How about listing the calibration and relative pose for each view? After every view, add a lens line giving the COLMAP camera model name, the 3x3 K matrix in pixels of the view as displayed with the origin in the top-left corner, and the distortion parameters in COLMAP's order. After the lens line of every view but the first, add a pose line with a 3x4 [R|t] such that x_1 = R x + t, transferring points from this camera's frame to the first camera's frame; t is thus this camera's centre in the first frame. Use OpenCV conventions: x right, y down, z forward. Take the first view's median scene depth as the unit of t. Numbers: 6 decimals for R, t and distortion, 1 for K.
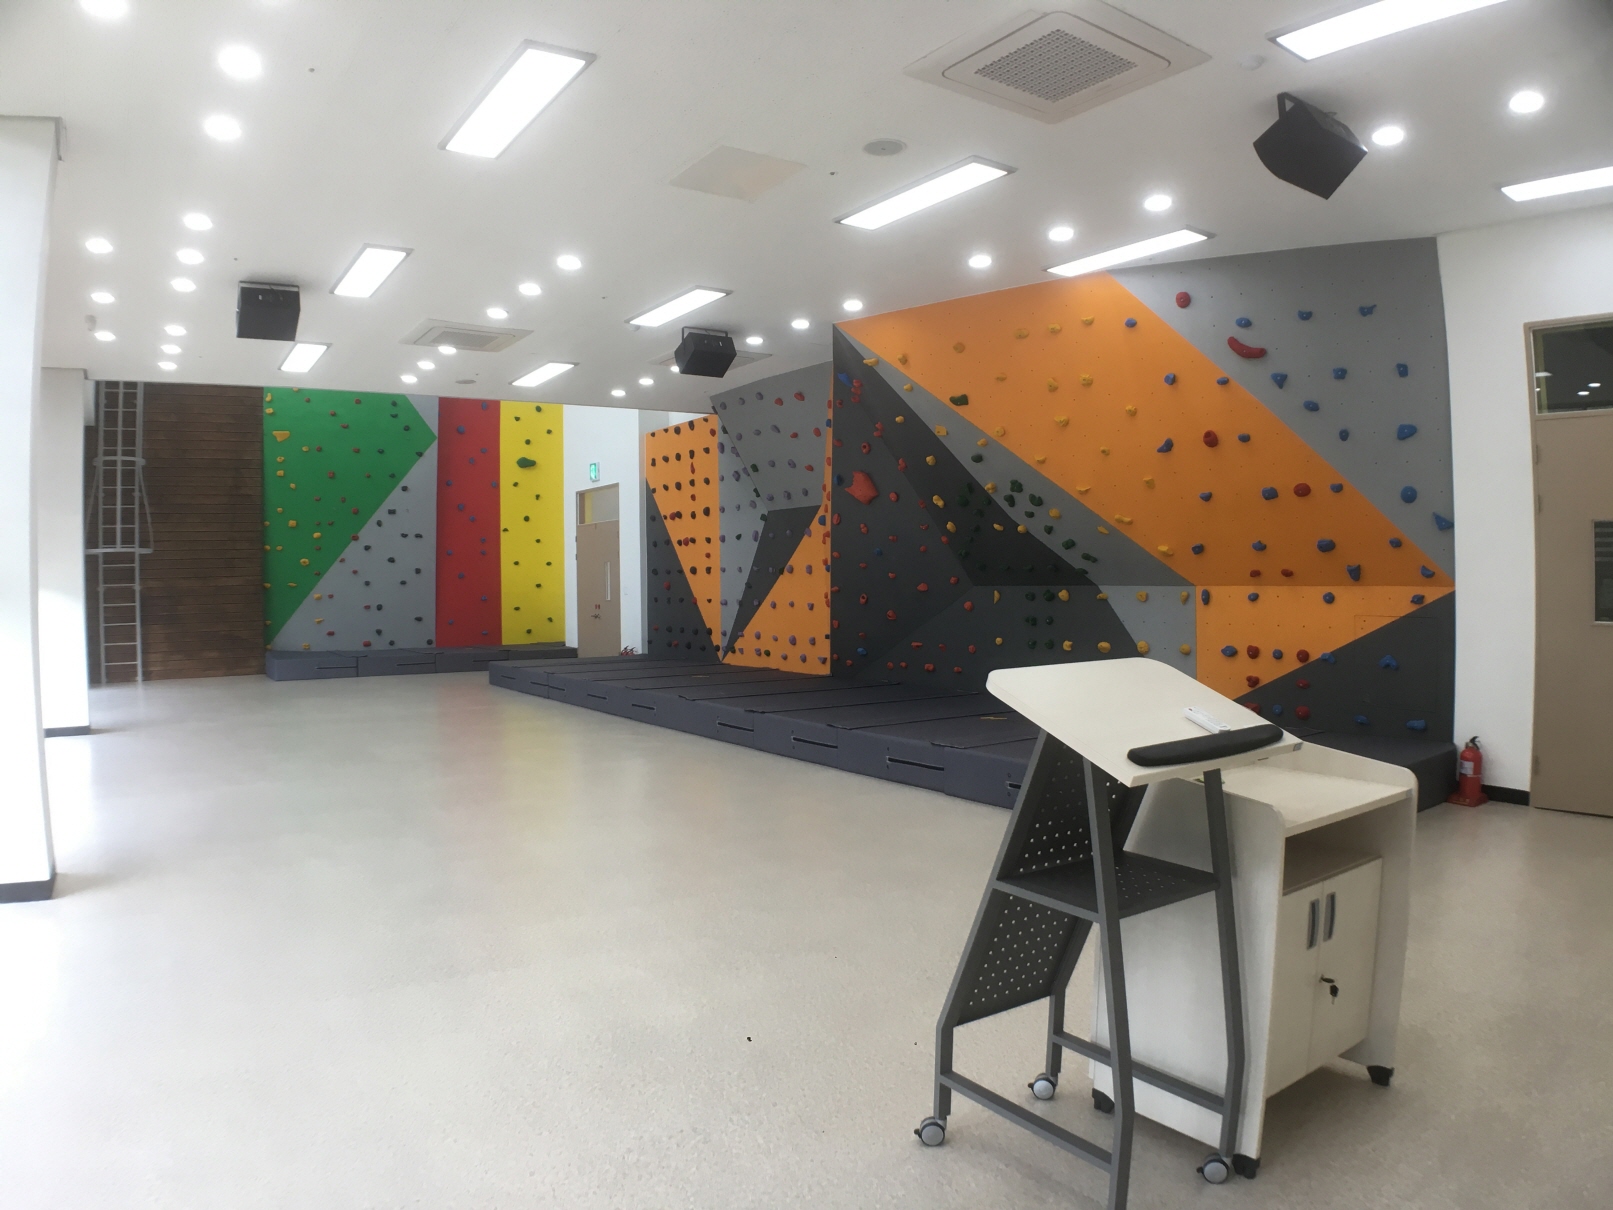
lens RADIAL K [[1075.6, 0, 806.5], [0, 1075.6, 605.0], [0, 0, 1]] dist [-0.170406, 0.000786]
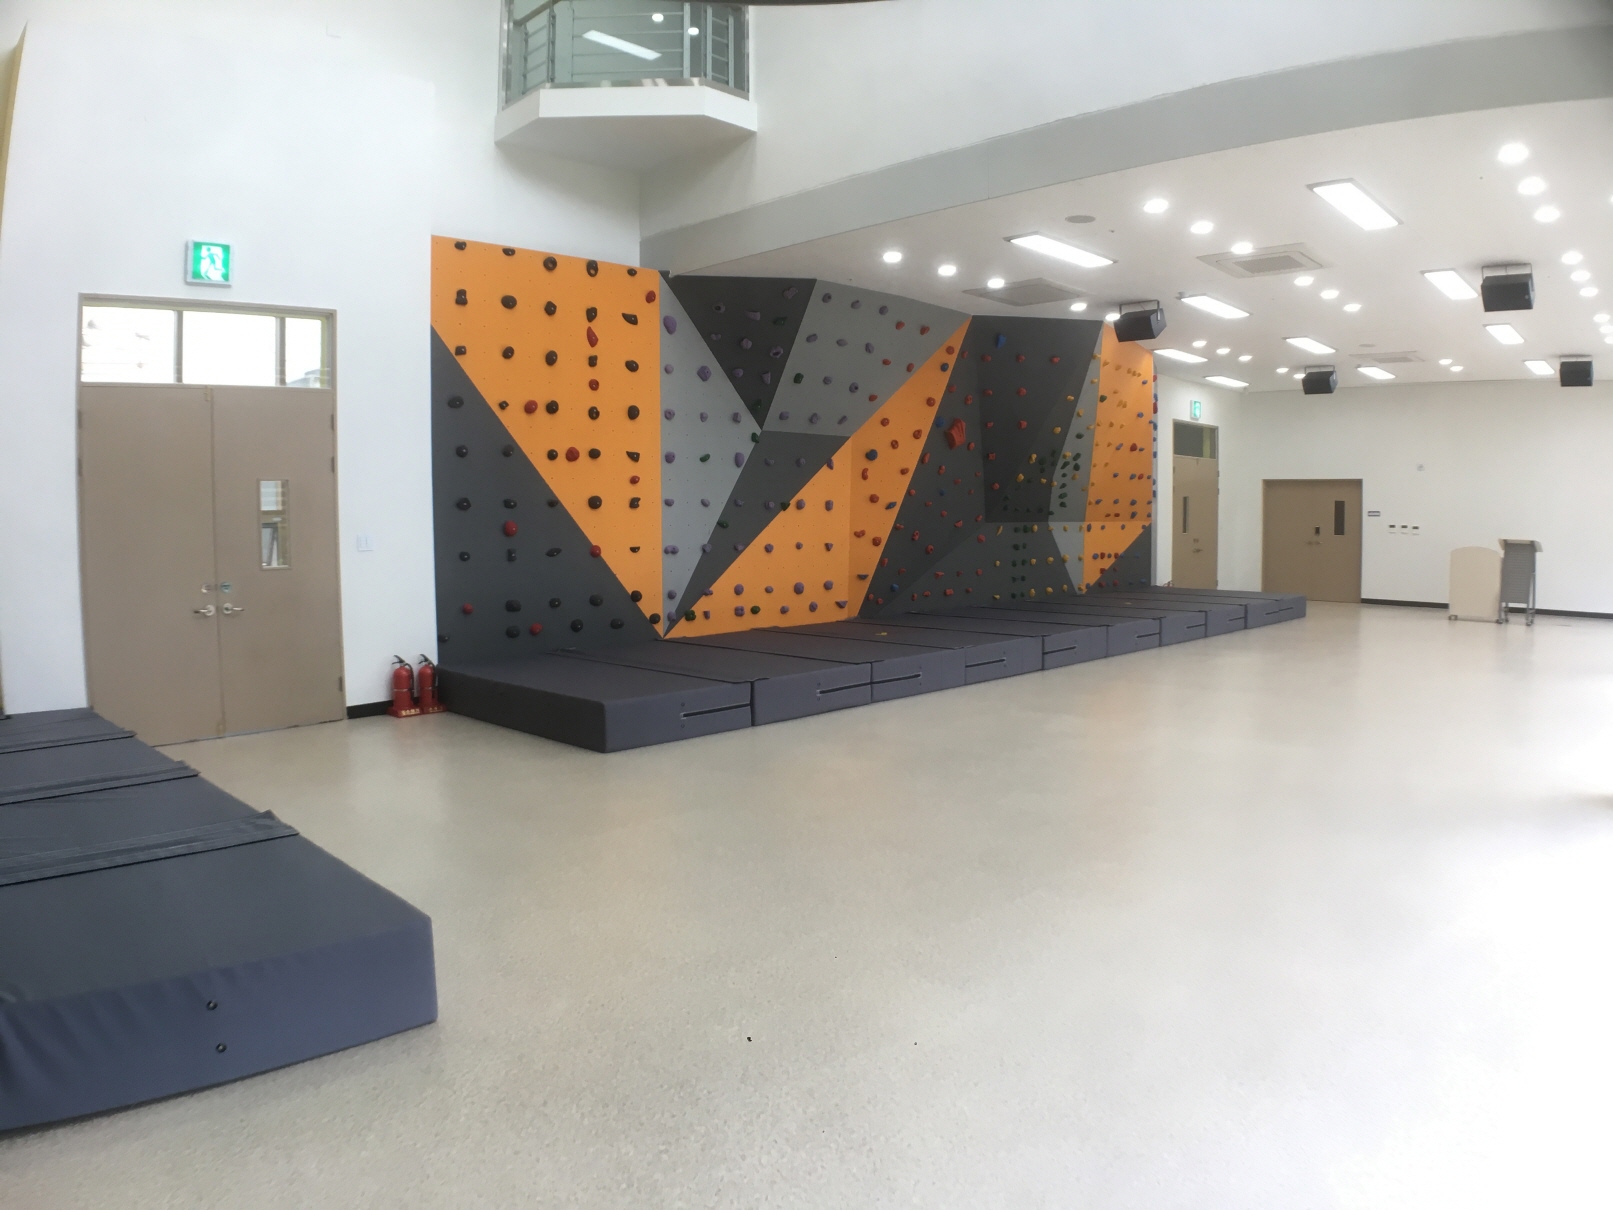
lens RADIAL K [[1075.6, 0, 806.5], [0, 1075.6, 605.0], [0, 0, 1]] dist [-0.170406, 0.000786]
pose [[-0.189245, -0.061679, 0.979991, -0.789895], [0.038149, 0.996810, 0.070104, -0.012500], [-0.981189, 0.050653, -0.186288, 1.070693]]
